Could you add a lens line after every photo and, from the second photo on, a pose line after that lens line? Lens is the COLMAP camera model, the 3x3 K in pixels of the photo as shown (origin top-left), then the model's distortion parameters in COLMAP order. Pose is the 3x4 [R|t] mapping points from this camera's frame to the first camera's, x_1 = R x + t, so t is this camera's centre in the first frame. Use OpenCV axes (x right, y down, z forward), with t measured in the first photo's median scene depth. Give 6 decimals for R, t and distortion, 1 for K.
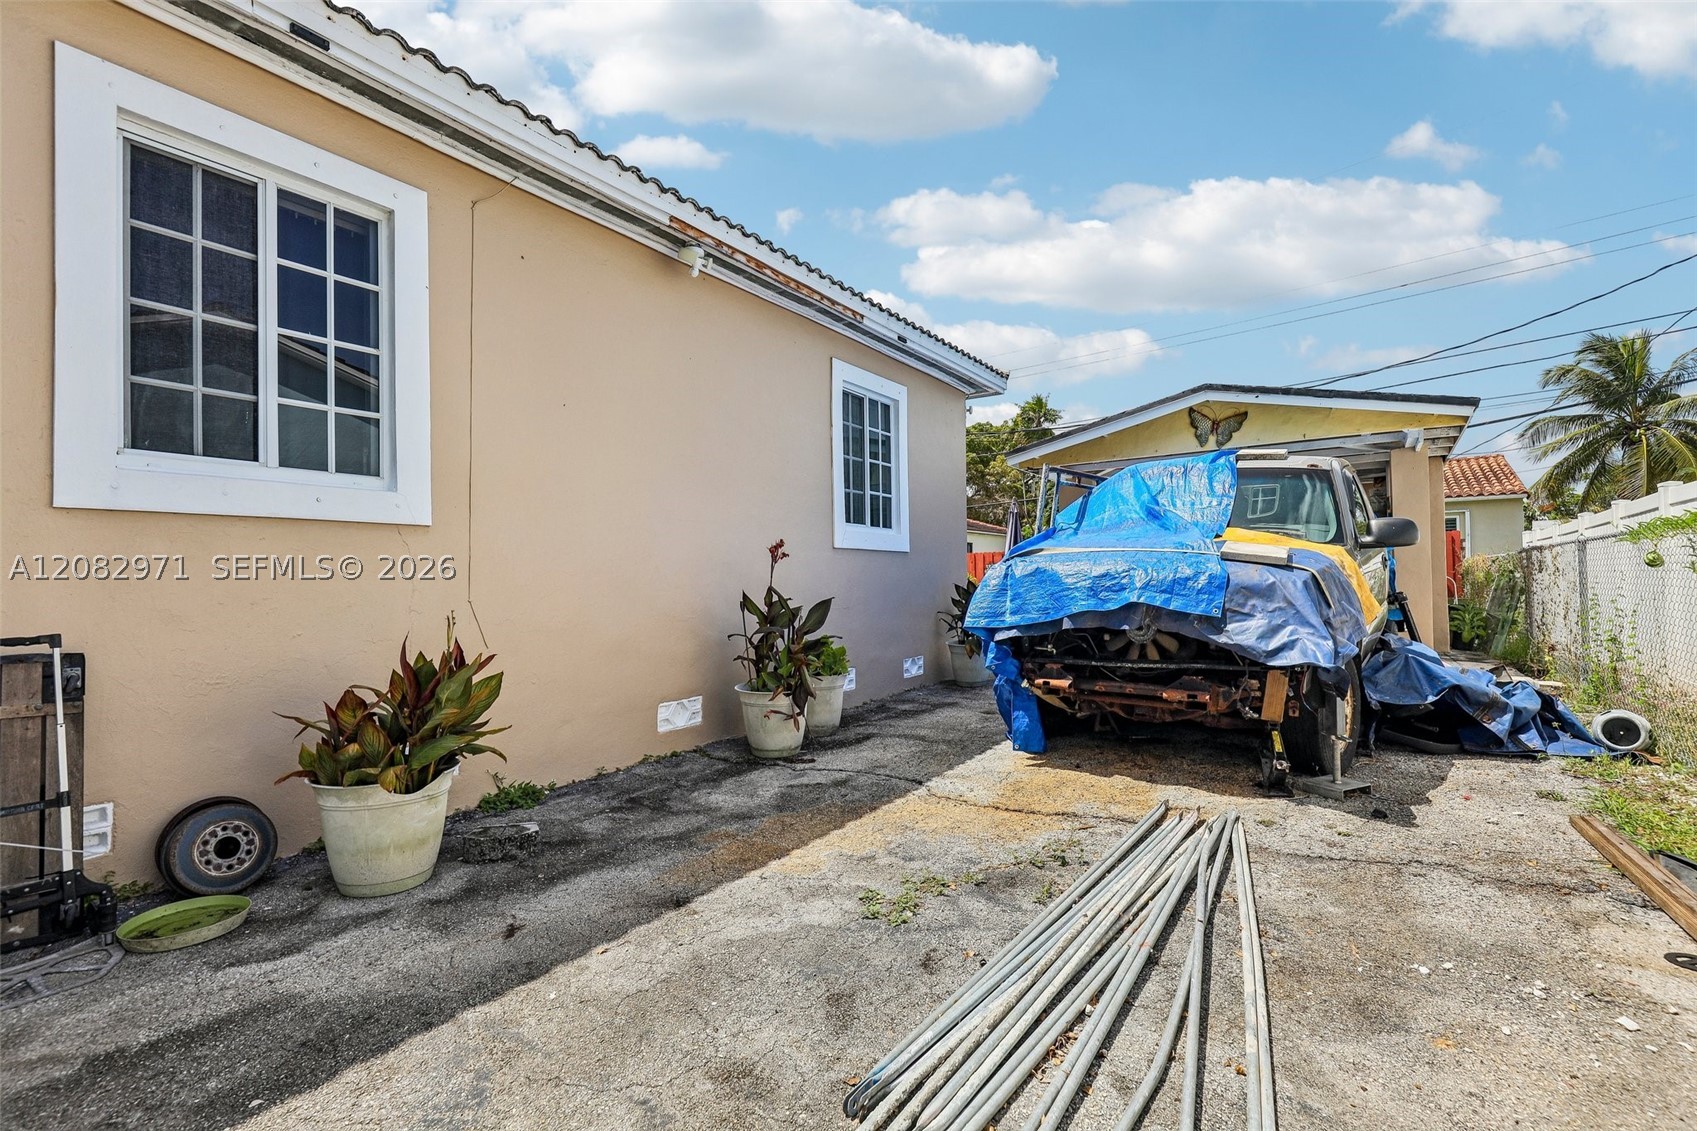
lens RADIAL K [[770.0, 0, 858.4], [0, 770.0, 578.4], [0, 0, 1]] dist [0.000508, 0.000559]
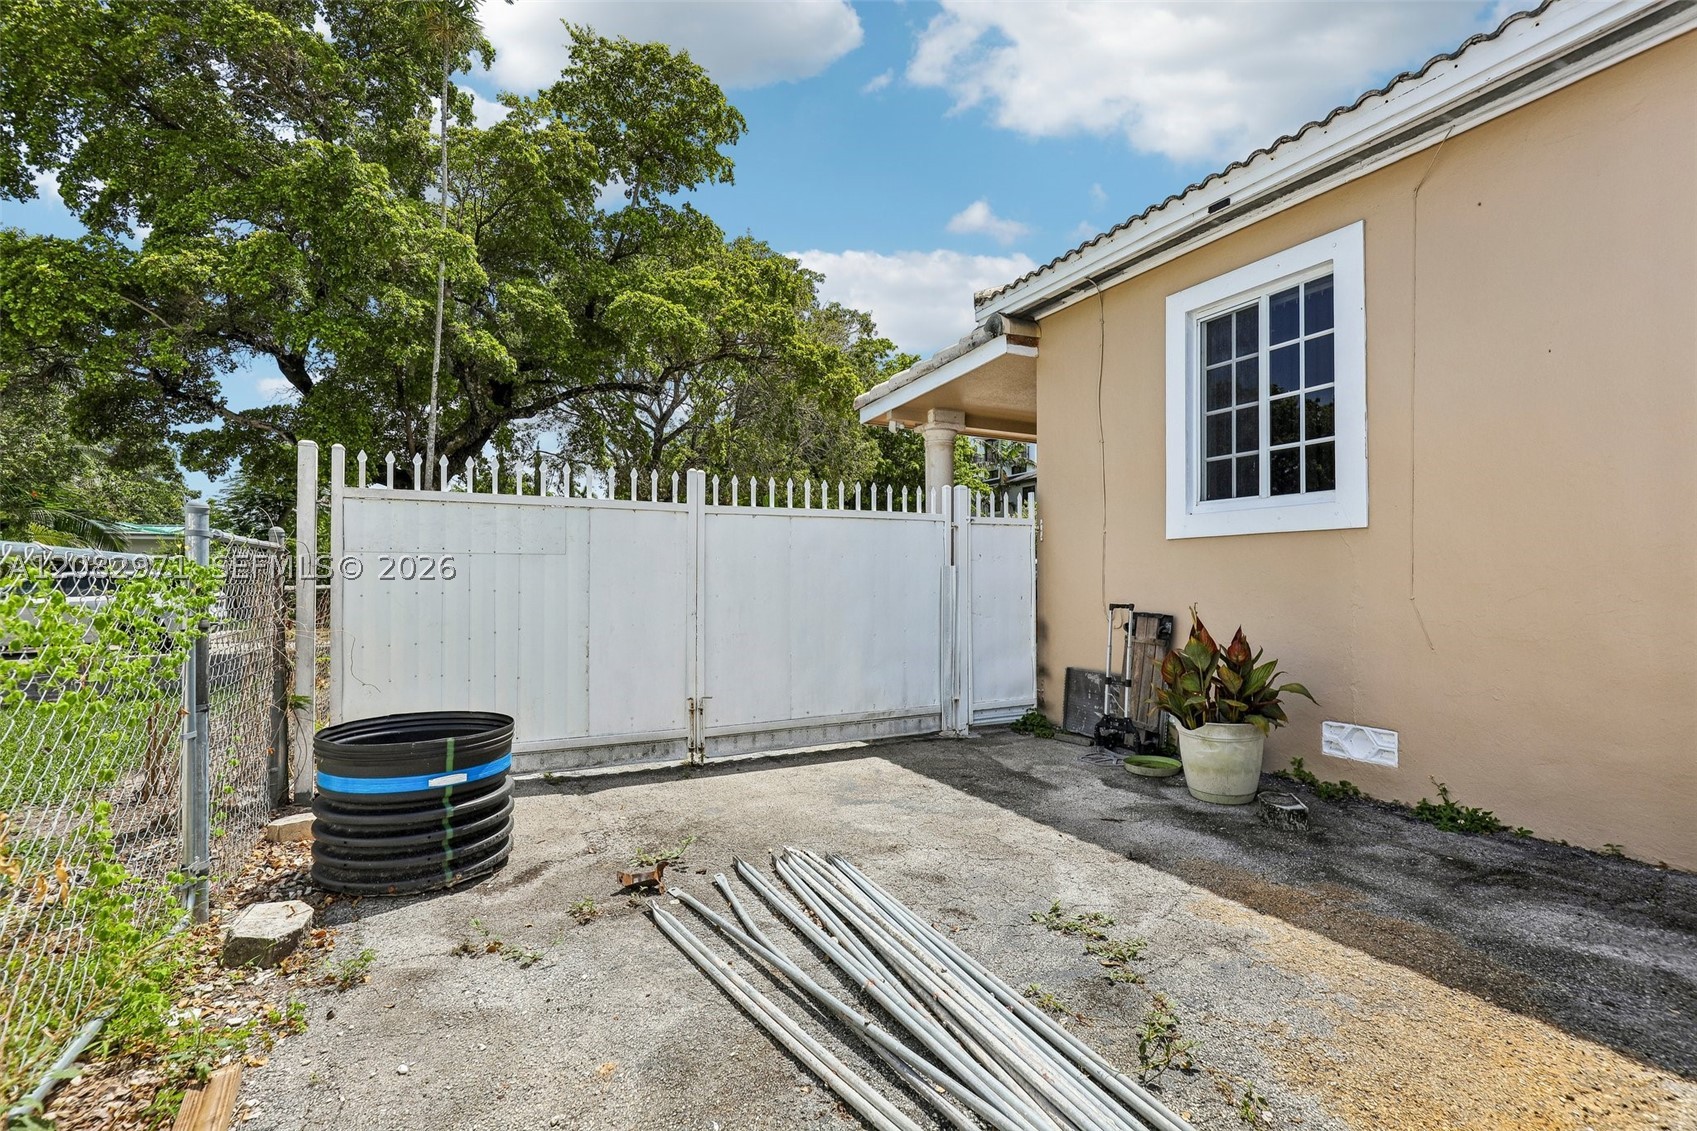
lens RADIAL K [[770.0, 0, 855.1], [0, 770.0, 578.8], [0, 0, 1]] dist [0.000508, 0.000559]
pose [[-0.484025, 0.014426, -0.874935, 0.901905], [0.013851, 0.999865, 0.008823, -0.018224], [0.874944, -0.007849, -0.484160, 1.088341]]
